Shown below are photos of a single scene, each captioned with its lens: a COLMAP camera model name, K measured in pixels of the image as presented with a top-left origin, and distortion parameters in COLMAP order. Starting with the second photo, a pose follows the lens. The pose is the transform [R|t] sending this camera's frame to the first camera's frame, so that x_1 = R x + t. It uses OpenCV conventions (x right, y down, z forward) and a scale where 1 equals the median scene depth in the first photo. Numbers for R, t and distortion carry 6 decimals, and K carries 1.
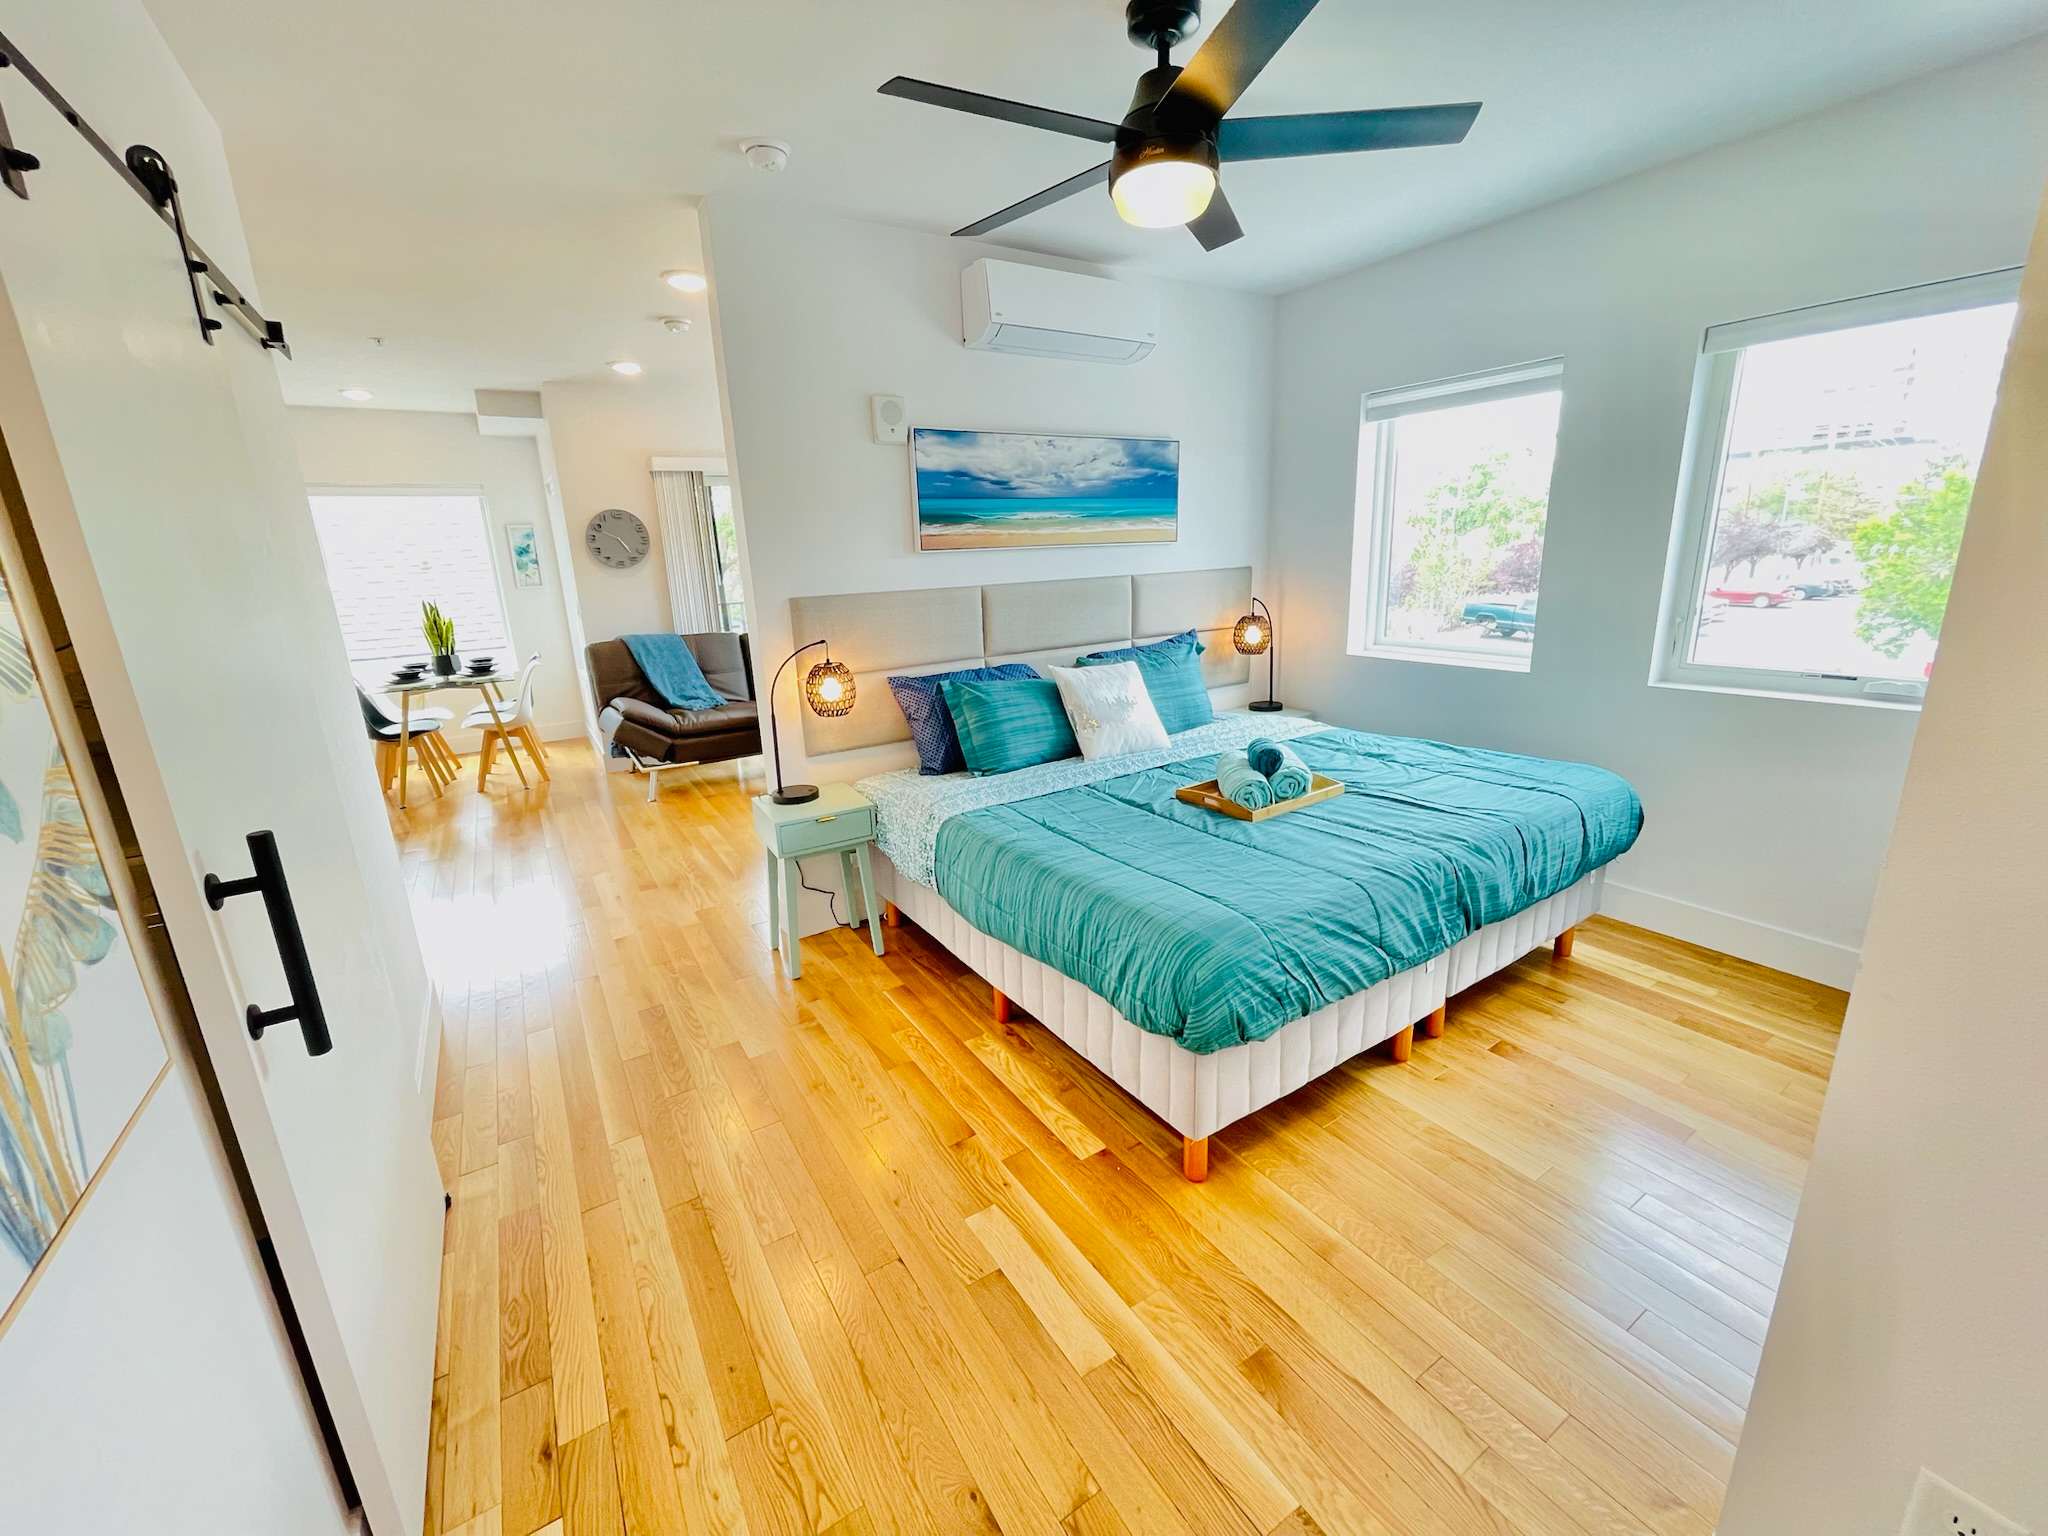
lens RADIAL K [[830.6, 0, 1029.7], [0, 830.6, 765.2], [0, 0, 1]] dist [0.000513, 0.000001]
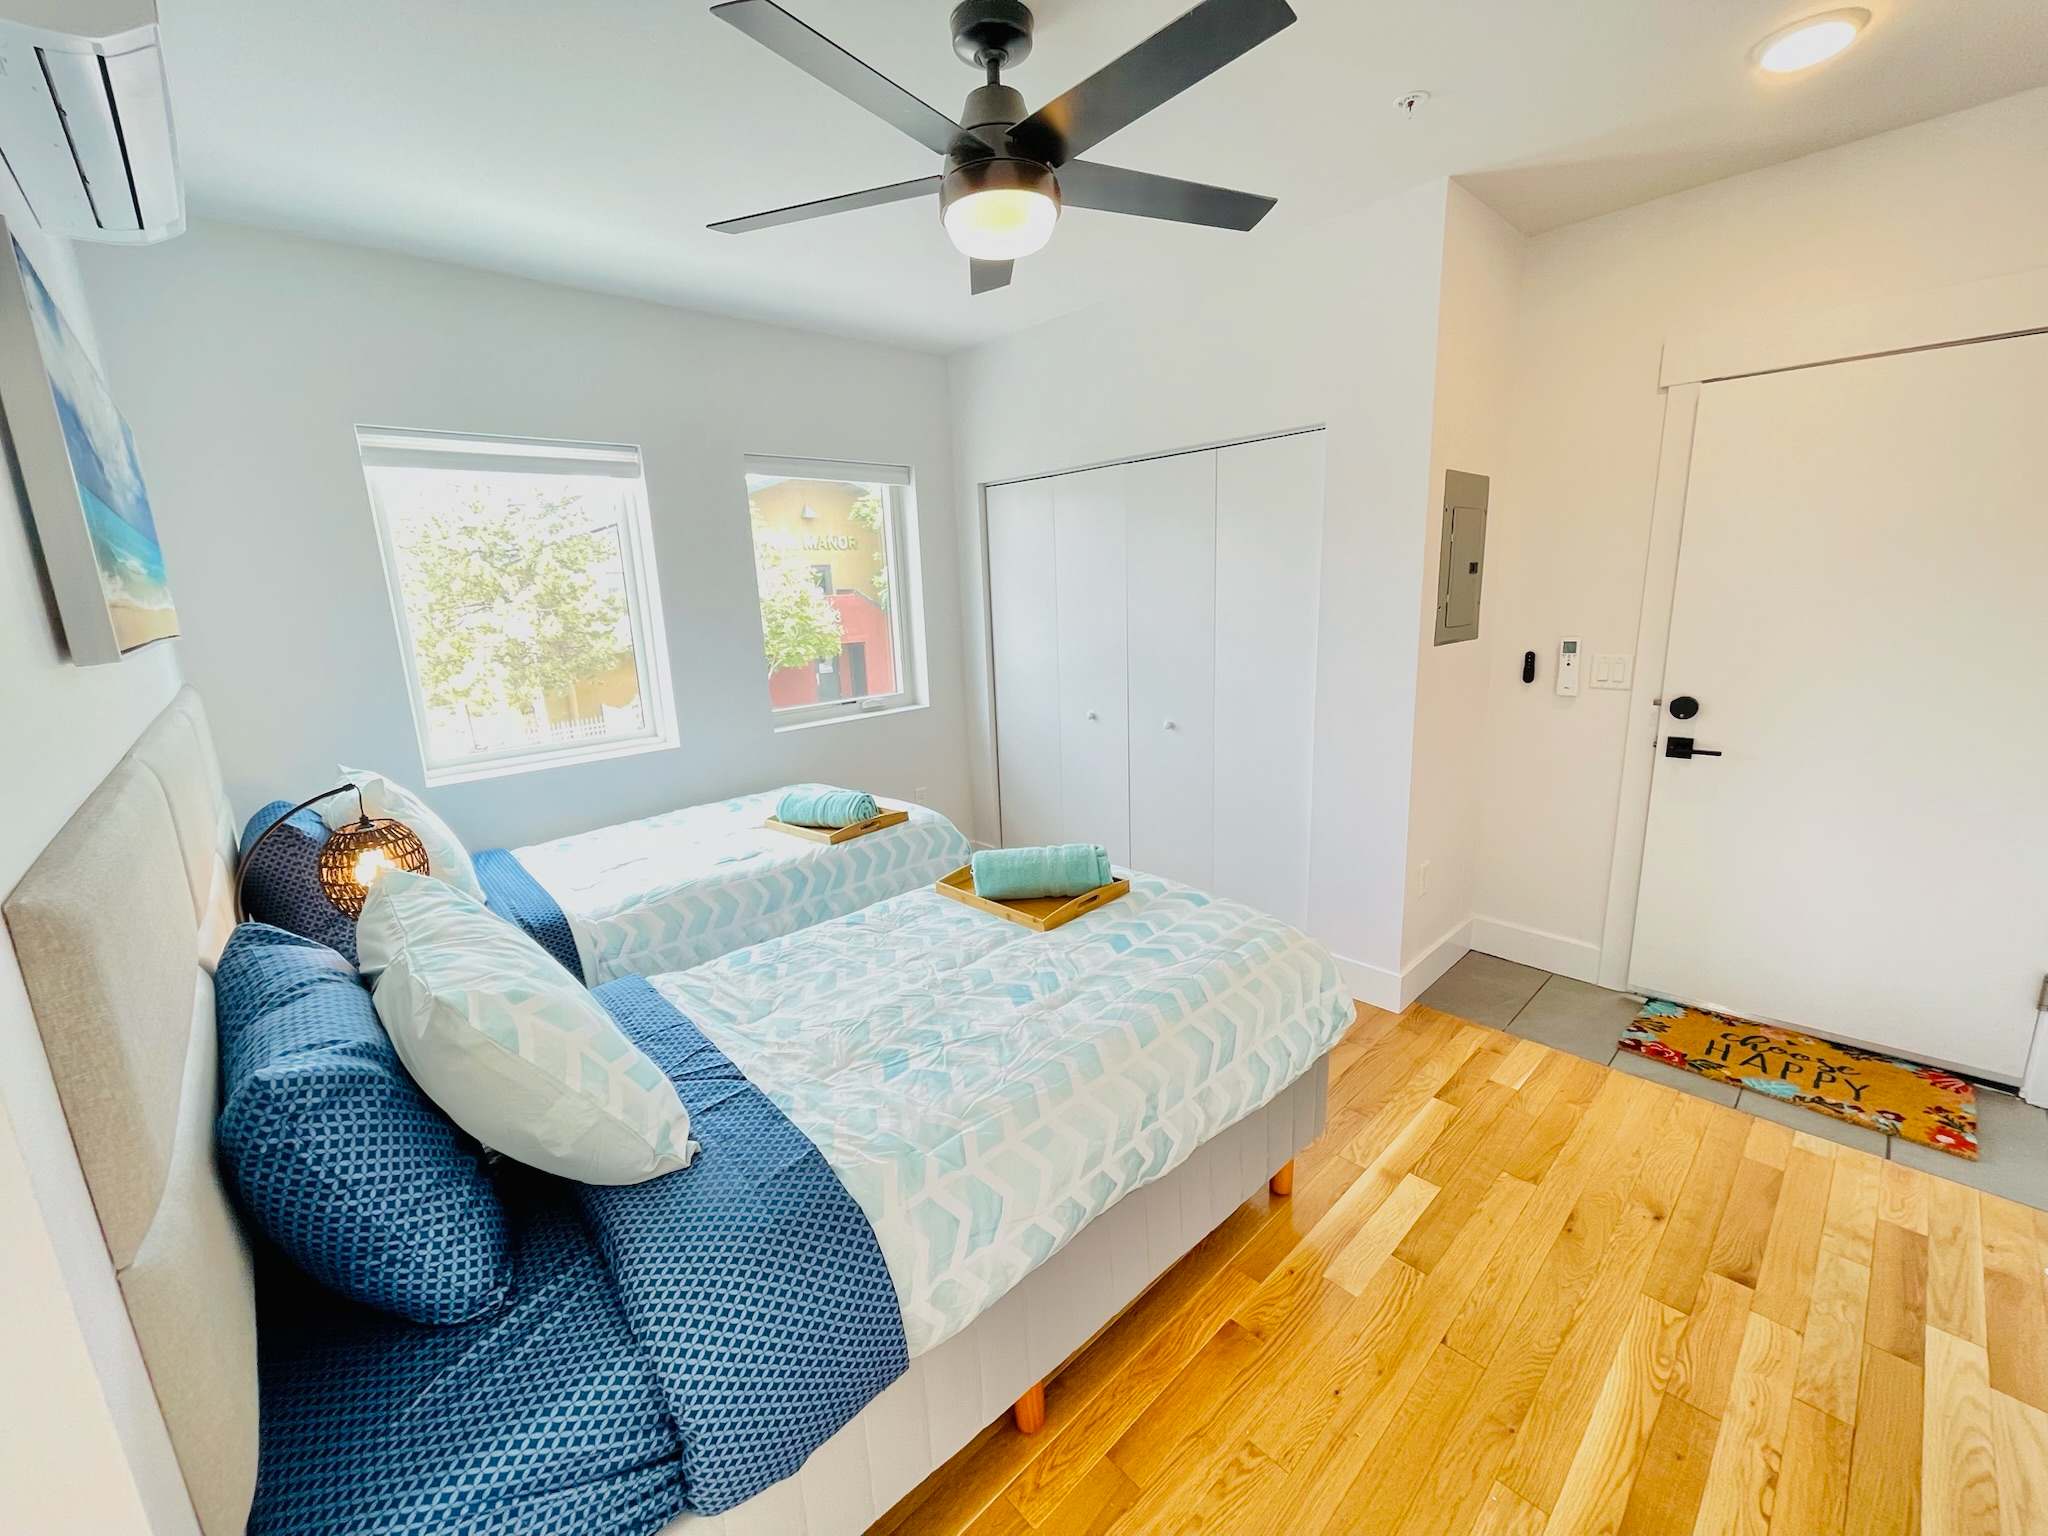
lens RADIAL K [[830.6, 0, 1029.7], [0, 830.6, 765.2], [0, 0, 1]] dist [0.000513, 0.000001]
pose [[-0.184928, -0.165260, 0.968757, -0.472604], [0.297322, 0.930155, 0.215431, -0.184782], [-0.936697, 0.327872, -0.122877, 0.733652]]
